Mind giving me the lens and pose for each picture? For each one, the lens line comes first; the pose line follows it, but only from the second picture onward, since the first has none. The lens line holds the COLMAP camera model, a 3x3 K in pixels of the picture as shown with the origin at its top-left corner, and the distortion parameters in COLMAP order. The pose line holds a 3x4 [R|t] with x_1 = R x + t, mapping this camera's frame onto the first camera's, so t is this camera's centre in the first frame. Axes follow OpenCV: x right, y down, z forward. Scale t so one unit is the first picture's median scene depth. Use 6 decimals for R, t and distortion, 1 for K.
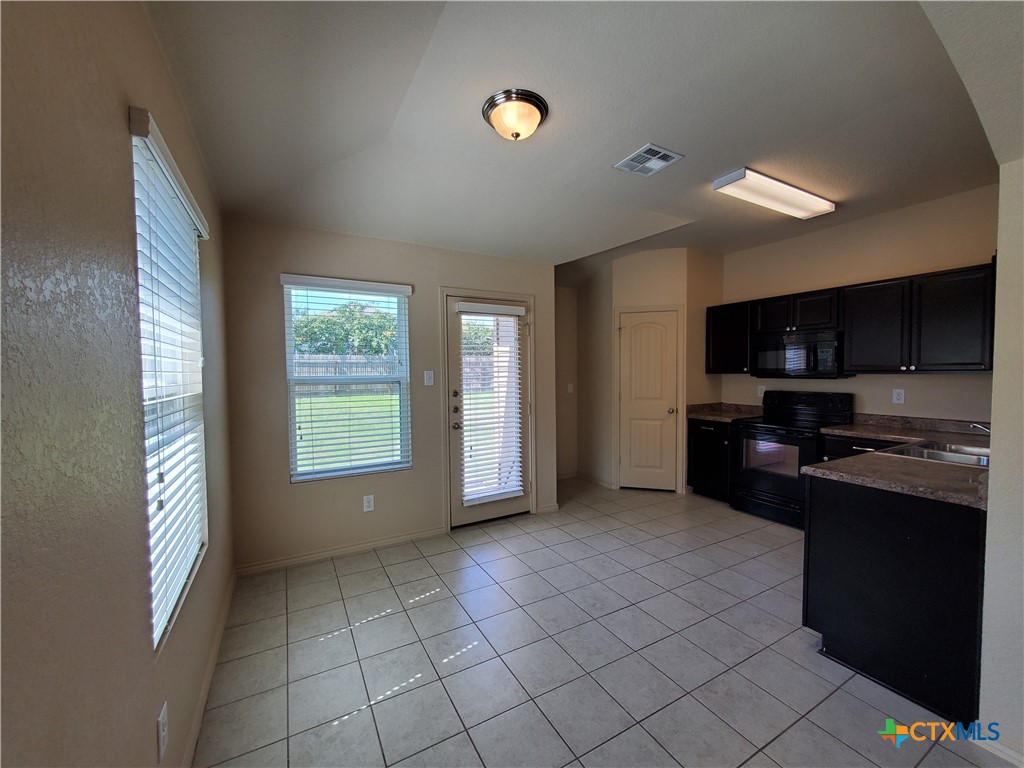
lens RADIAL K [[406.6, 0, 509.5], [0, 406.6, 384.8], [0, 0, 1]] dist [0.001696, -0.000941]
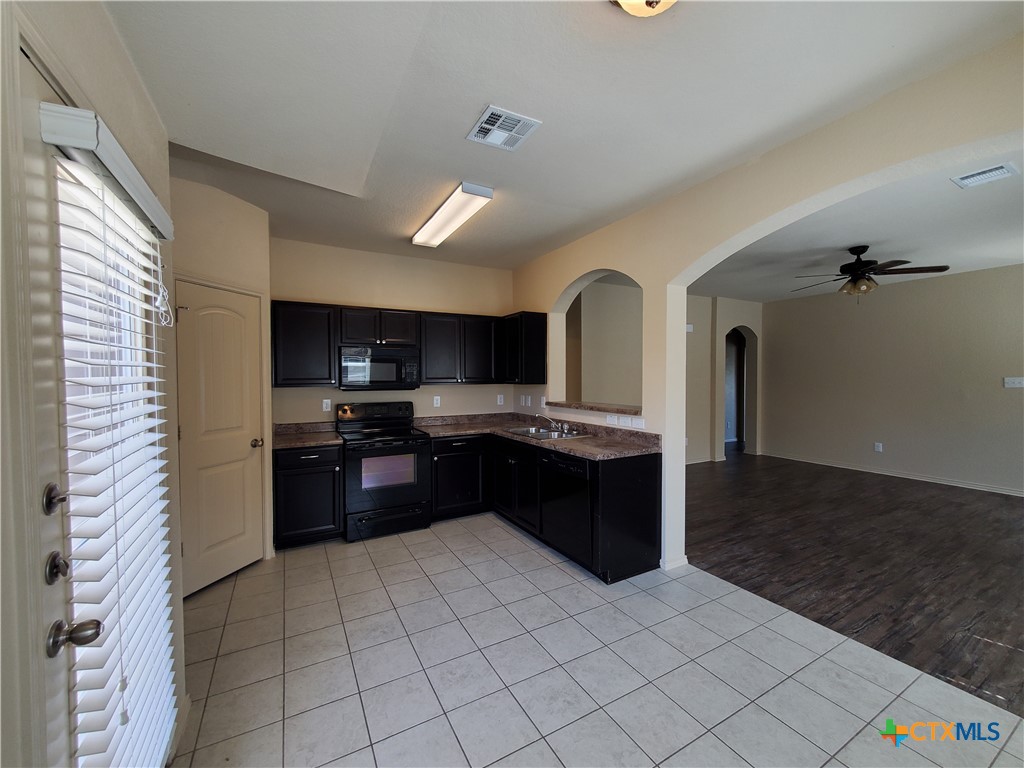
lens RADIAL K [[406.6, 0, 509.5], [0, 406.6, 384.8], [0, 0, 1]] dist [0.001696, -0.000941]
pose [[0.001652, -0.014654, 0.999891, -0.340406], [0.036130, 0.999241, 0.014585, -0.034260], [-0.999346, 0.036102, 0.002180, 0.703534]]
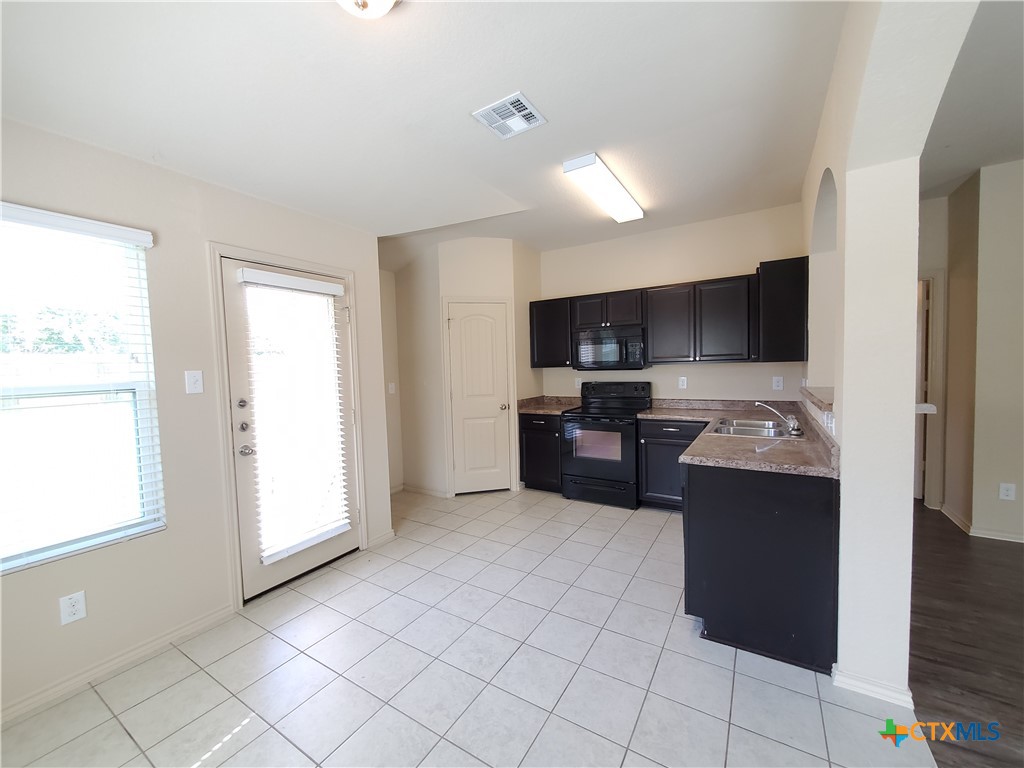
lens RADIAL K [[406.6, 0, 509.5], [0, 406.6, 384.8], [0, 0, 1]] dist [0.001696, -0.000941]
pose [[0.874679, -0.039887, 0.483059, -0.065962], [0.038164, 0.999182, 0.013402, -0.001324], [-0.483199, 0.006713, 0.875485, 0.180992]]
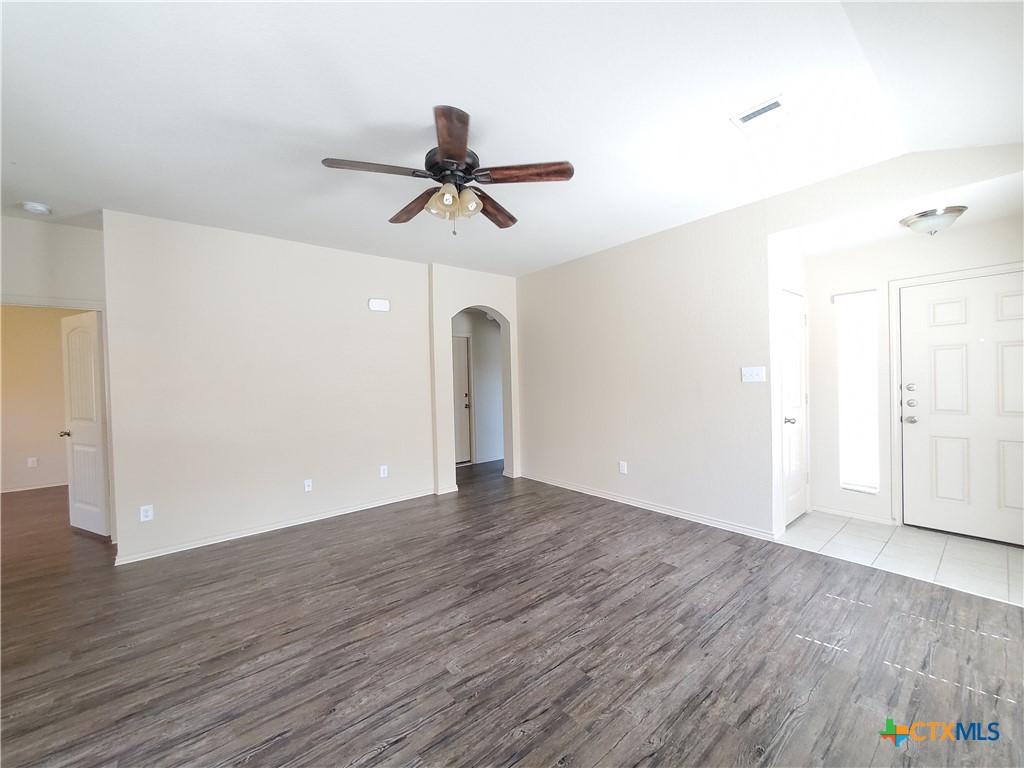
lens RADIAL K [[406.6, 0, 509.5], [0, 406.6, 384.8], [0, 0, 1]] dist [0.001696, -0.000941]
pose [[-0.182651, -0.006997, 0.983153, 0.172515], [0.057332, 0.998197, 0.017755, 0.010661], [-0.981505, 0.059609, -0.181920, -0.215642]]
